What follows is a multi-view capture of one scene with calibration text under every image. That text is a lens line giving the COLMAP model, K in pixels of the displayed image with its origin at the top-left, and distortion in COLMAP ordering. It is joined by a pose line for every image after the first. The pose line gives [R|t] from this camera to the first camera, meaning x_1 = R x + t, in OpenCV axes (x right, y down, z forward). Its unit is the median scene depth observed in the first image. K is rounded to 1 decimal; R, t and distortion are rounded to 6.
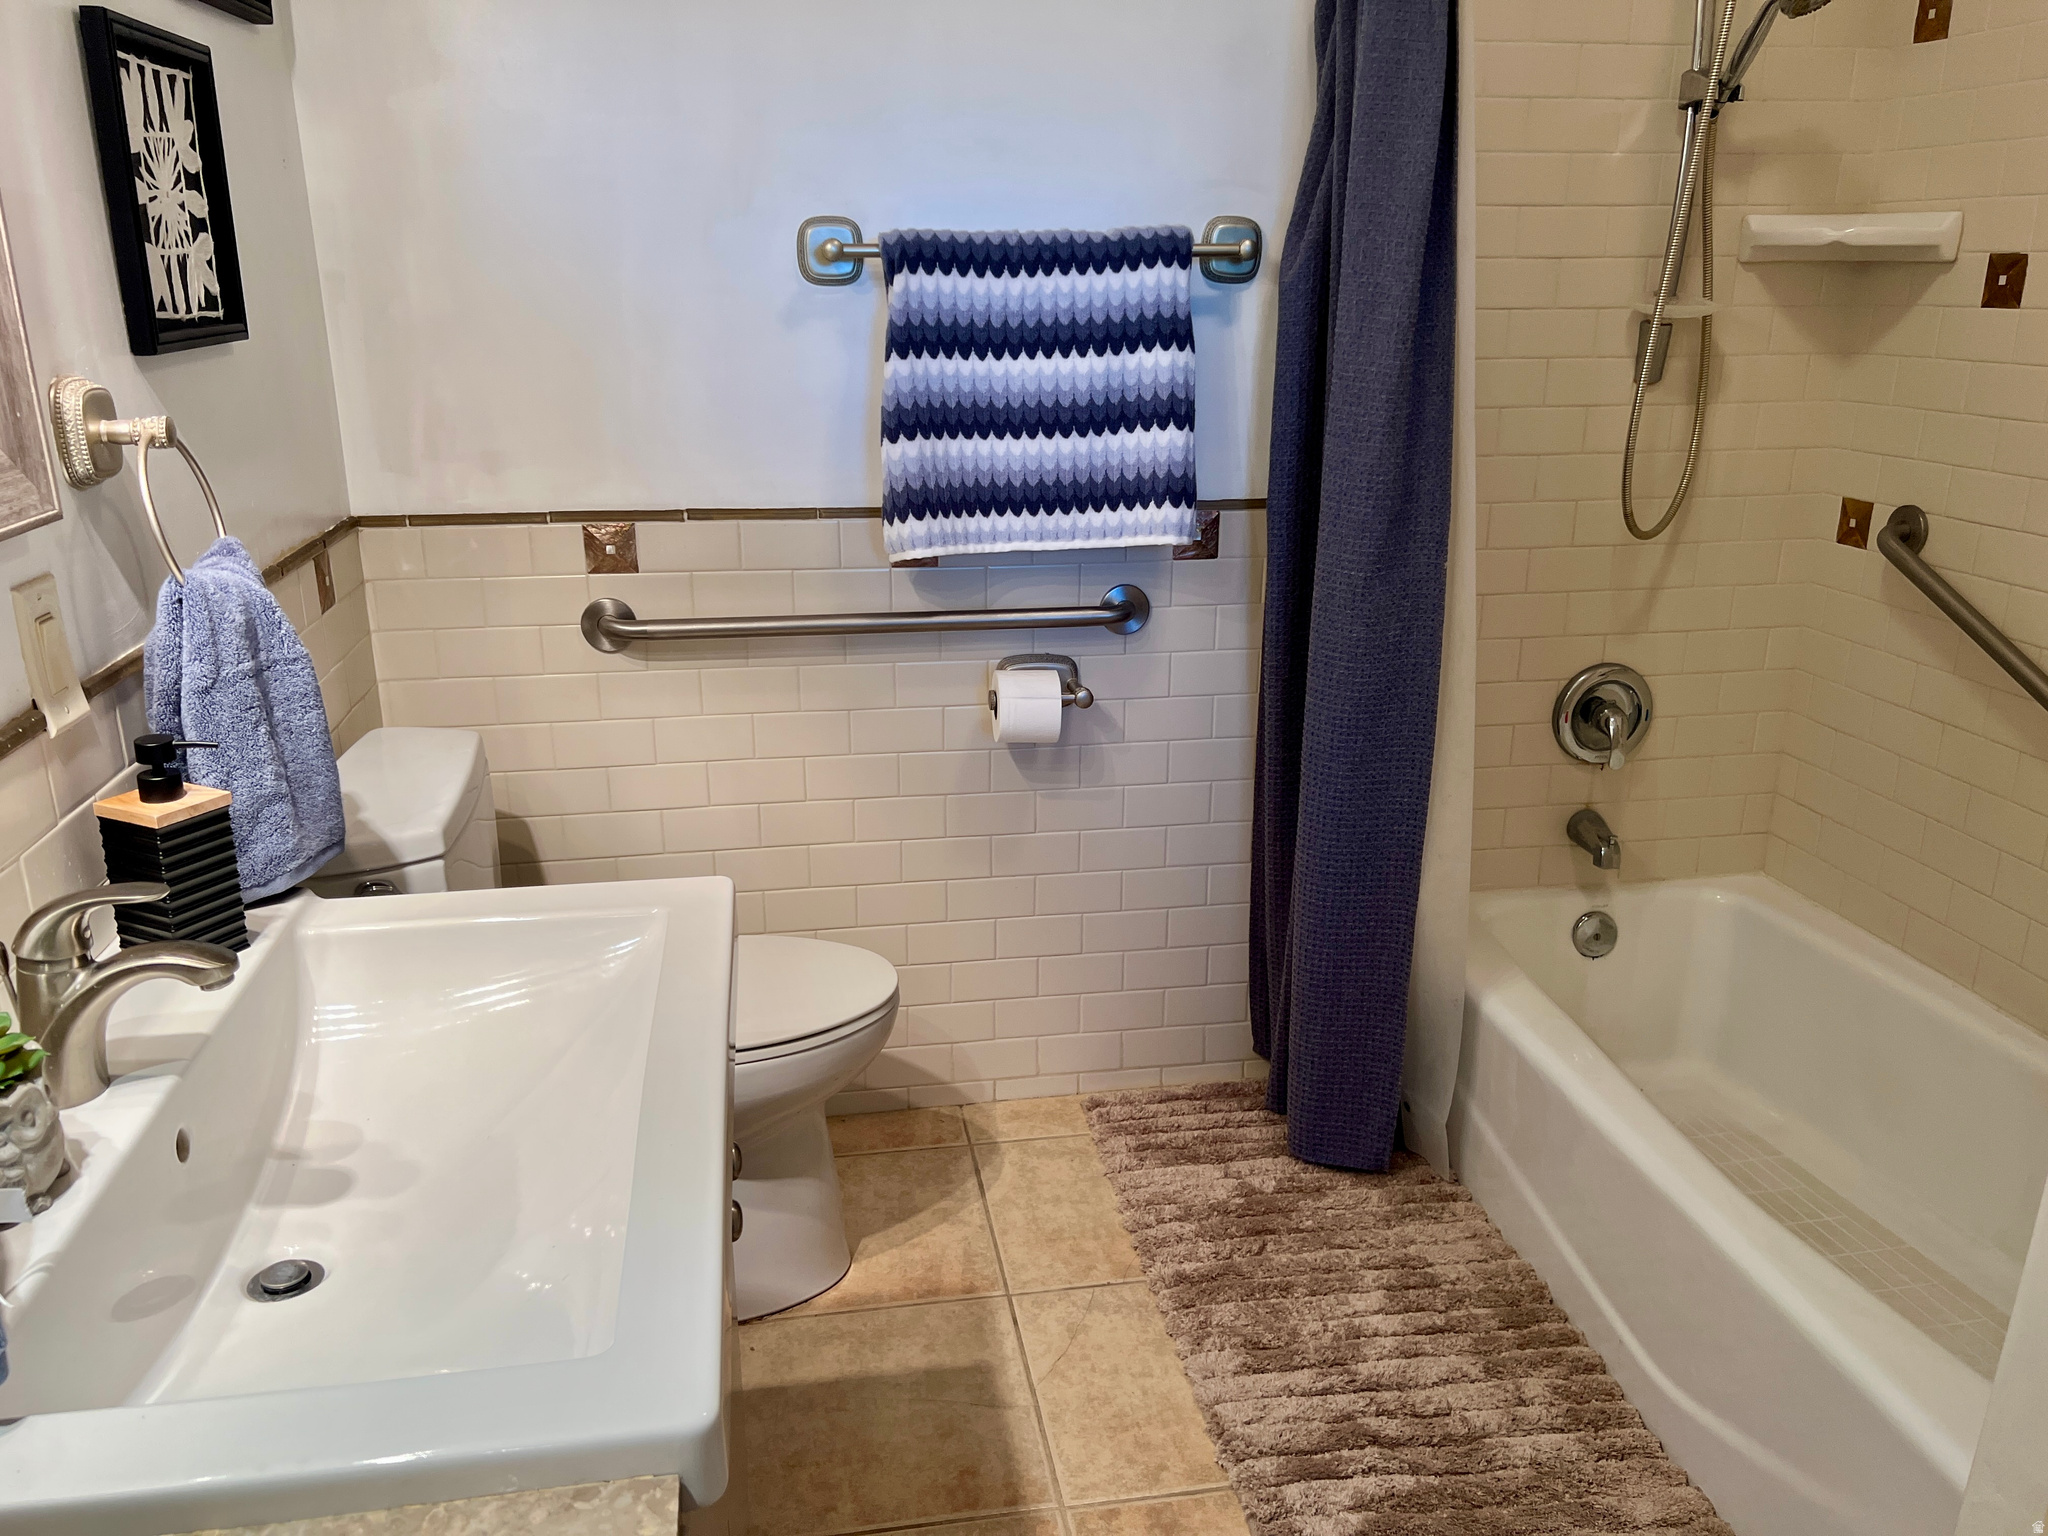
lens RADIAL K [[1584.8, 0, 1024.0], [0, 1584.8, 768.0], [0, 0, 1]] dist [0.106942, -0.117617]
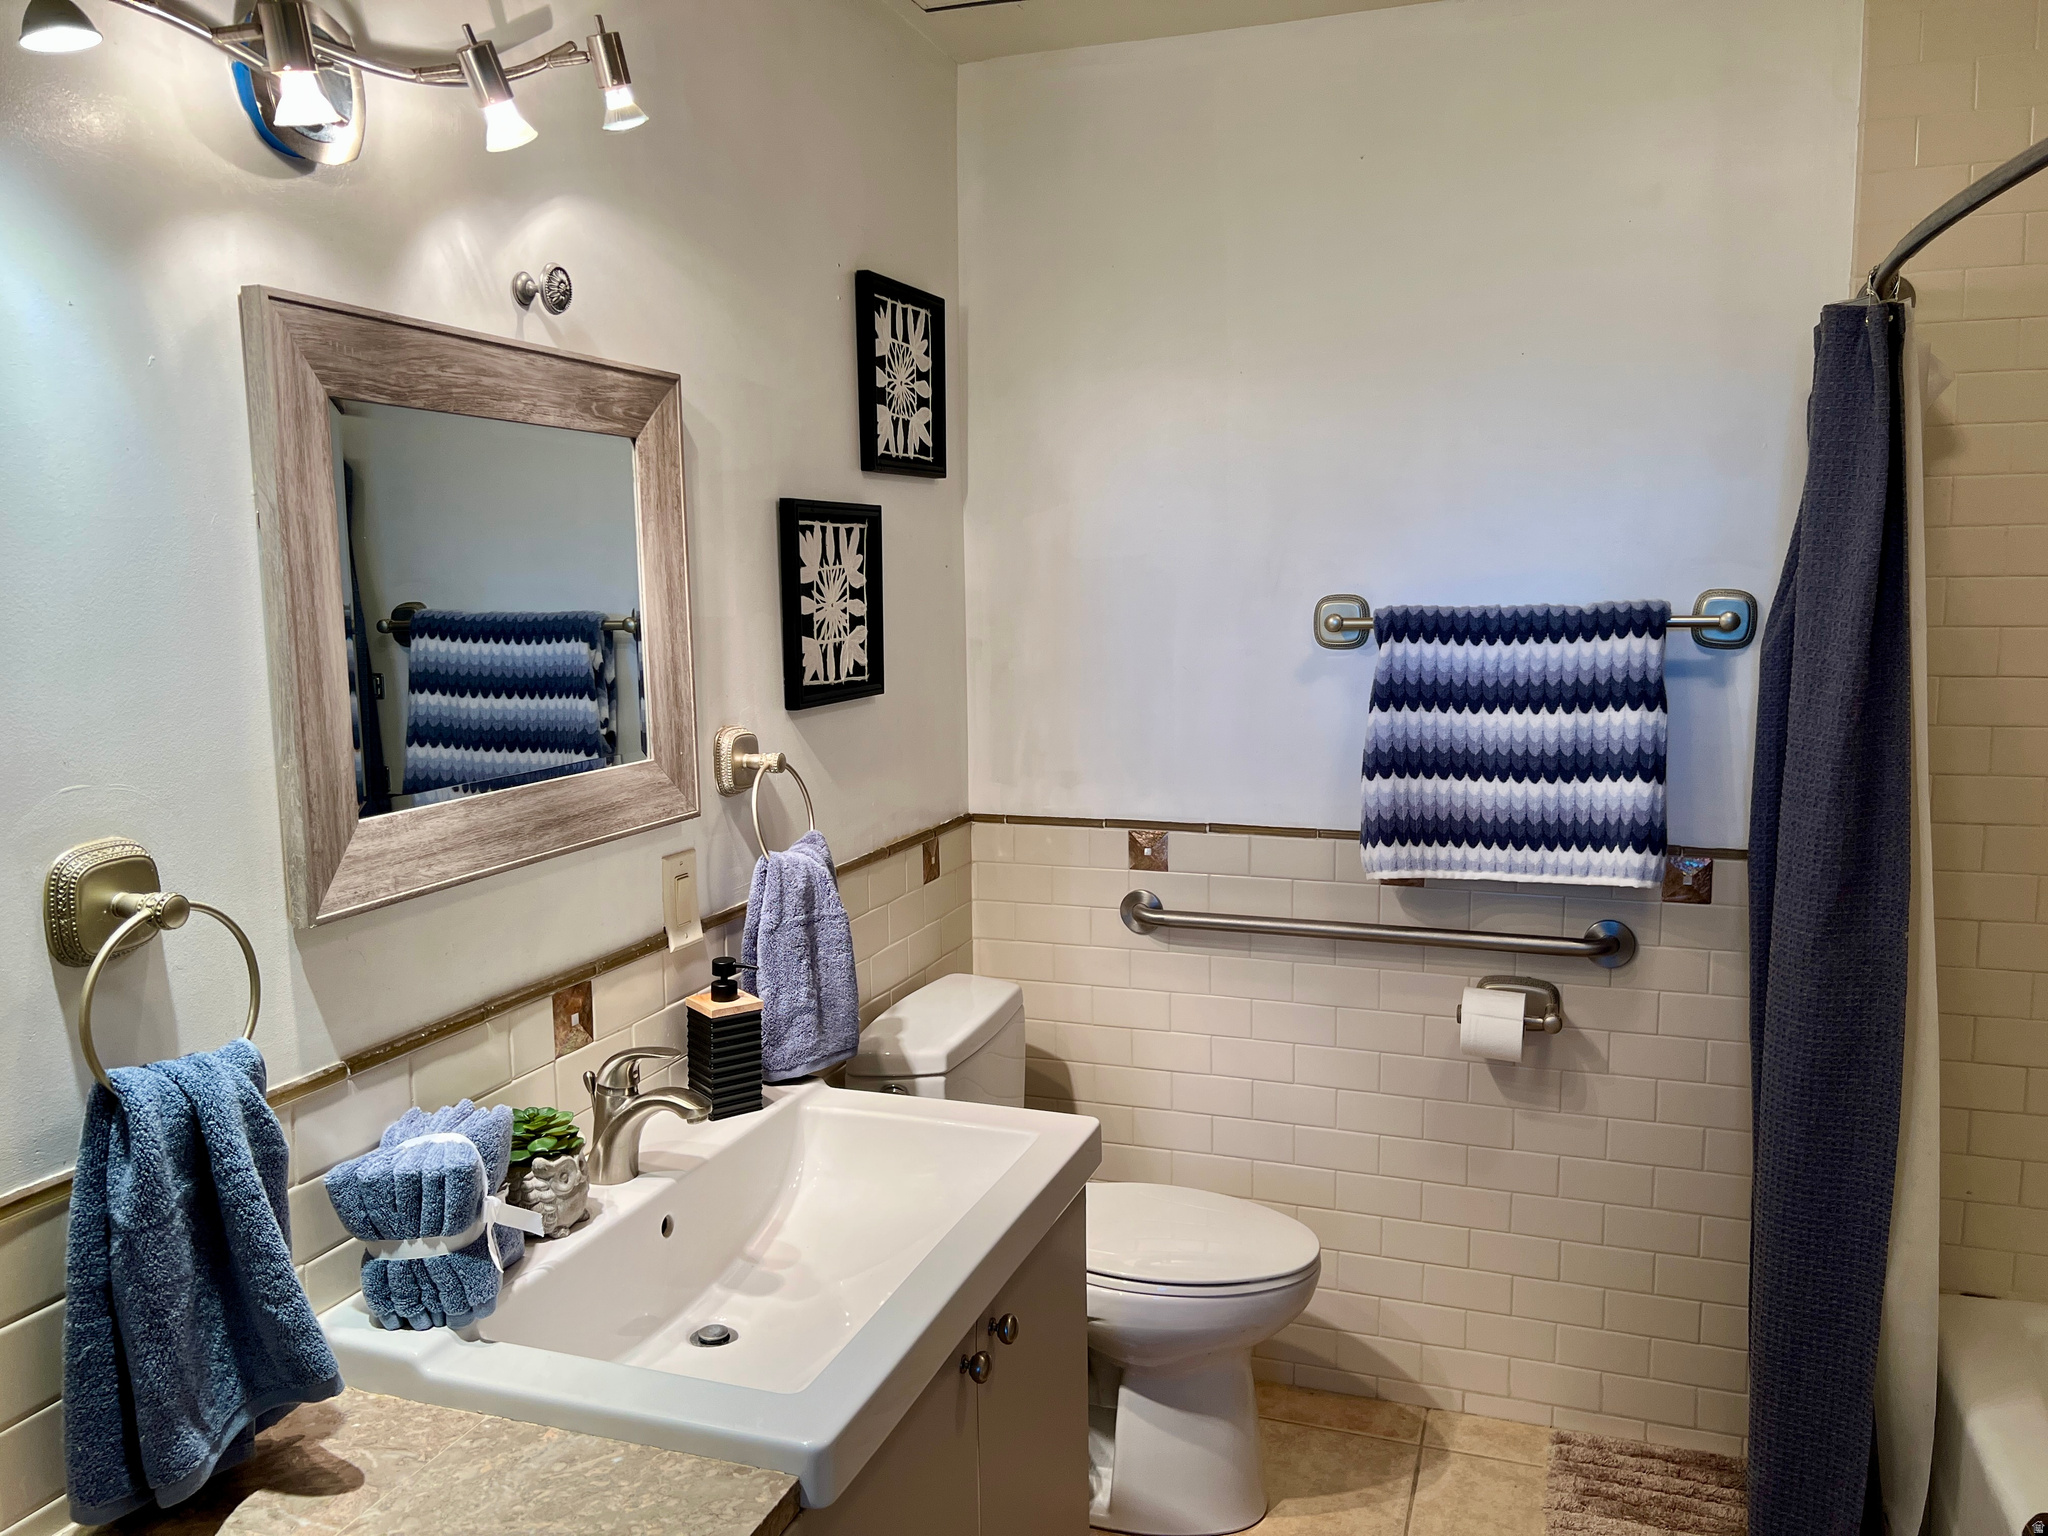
lens RADIAL K [[1584.8, 0, 1024.0], [0, 1584.8, 768.0], [0, 0, 1]] dist [0.106942, -0.117617]
pose [[0.879592, 0.051668, -0.472915, 0.246118], [-0.135582, 0.980084, -0.145095, -0.009069], [0.456000, 0.191743, 0.869079, -0.130498]]
